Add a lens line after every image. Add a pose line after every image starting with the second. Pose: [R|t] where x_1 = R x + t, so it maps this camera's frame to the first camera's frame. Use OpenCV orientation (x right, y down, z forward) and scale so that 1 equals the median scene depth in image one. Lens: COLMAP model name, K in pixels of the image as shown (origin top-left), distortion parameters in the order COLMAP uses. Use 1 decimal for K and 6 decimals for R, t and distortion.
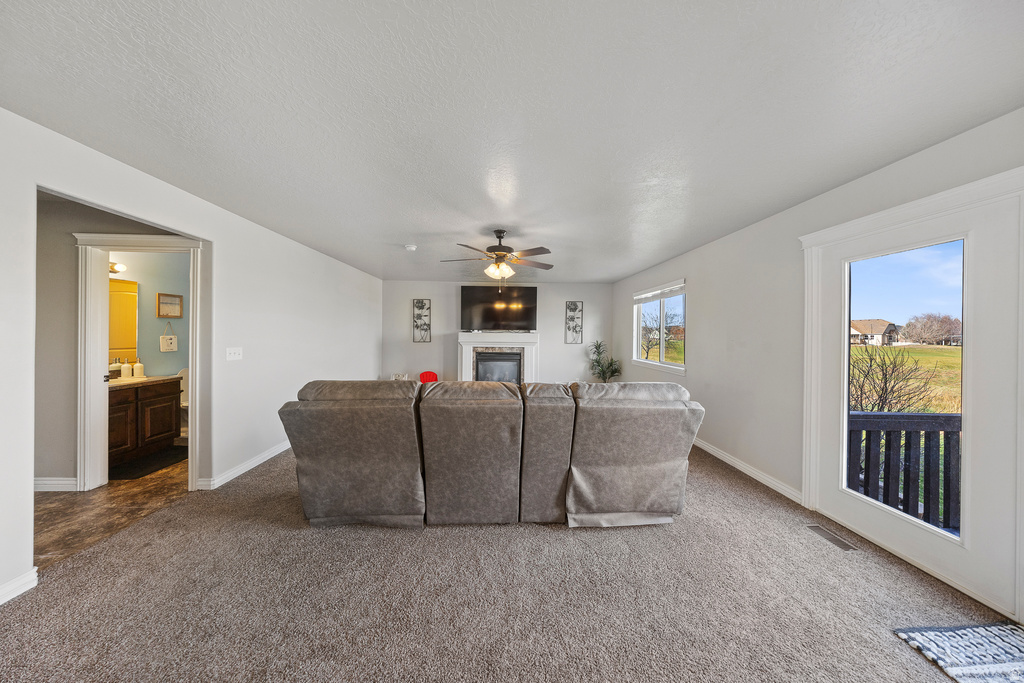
lens RADIAL K [[310.1, 0, 506.4], [0, 310.1, 334.5], [0, 0, 1]] dist [-0.000806, 0.000124]
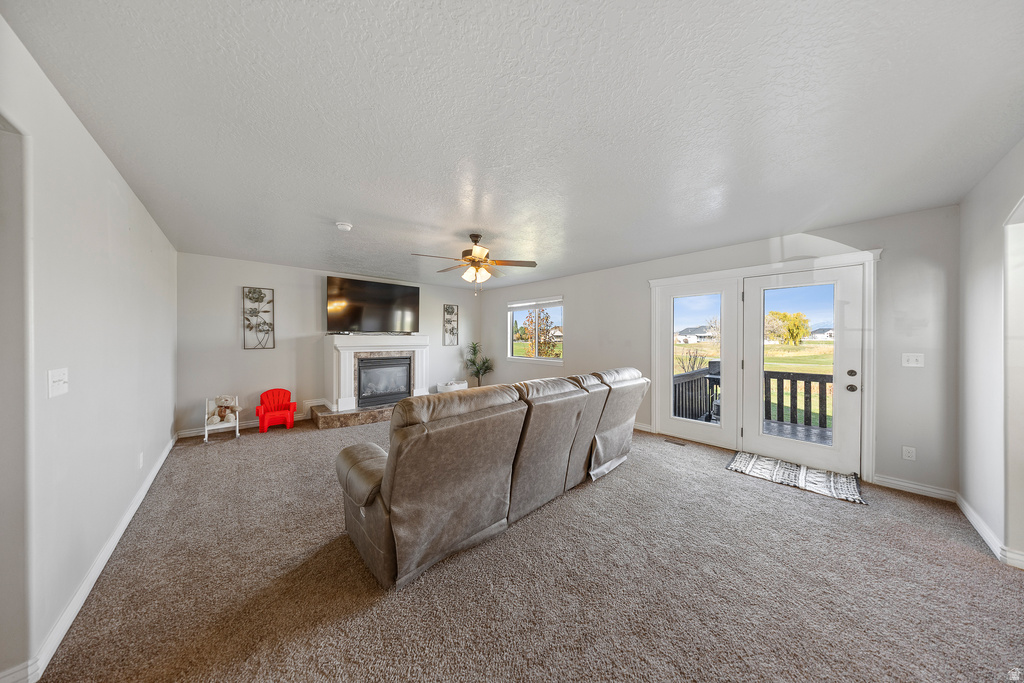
lens RADIAL K [[310.1, 0, 508.3], [0, 310.1, 338.6], [0, 0, 1]] dist [-0.000806, 0.000124]
pose [[0.745810, -0.009799, 0.666087, -0.358049], [0.004892, 0.999945, 0.009233, -0.002394], [-0.666141, -0.003628, 0.745817, 0.095783]]
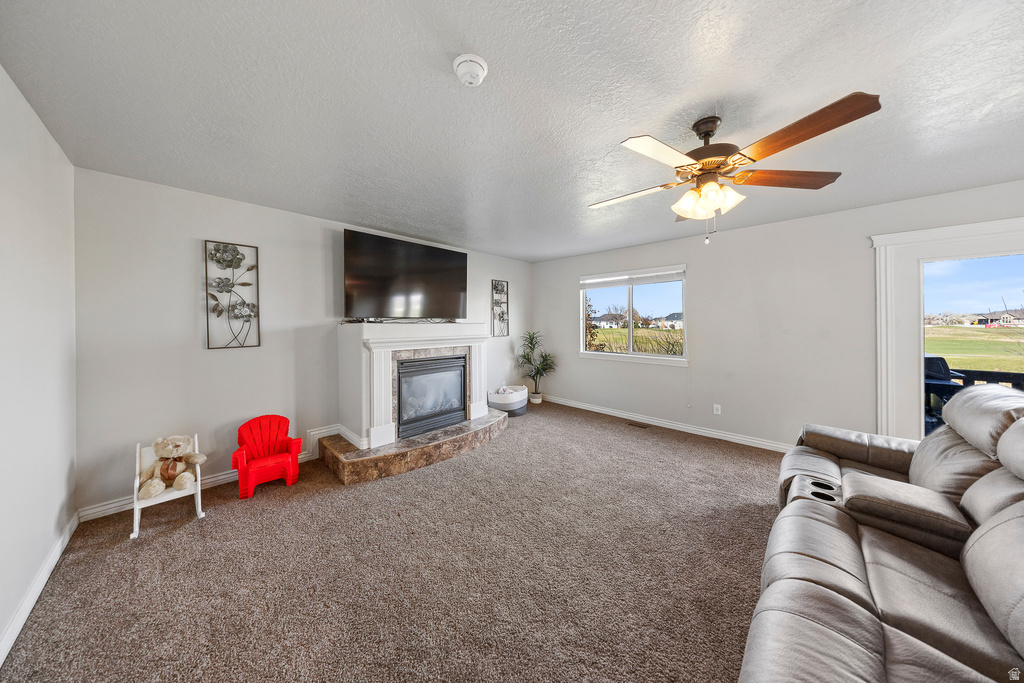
lens RADIAL K [[310.1, 0, 486.4], [0, 310.1, 325.9], [0, 0, 1]] dist [-0.000806, 0.000124]
pose [[0.704025, -0.016892, 0.709974, -0.368099], [0.009502, 0.999852, 0.014366, -0.007913], [-0.710111, -0.003368, 0.704081, 0.523424]]
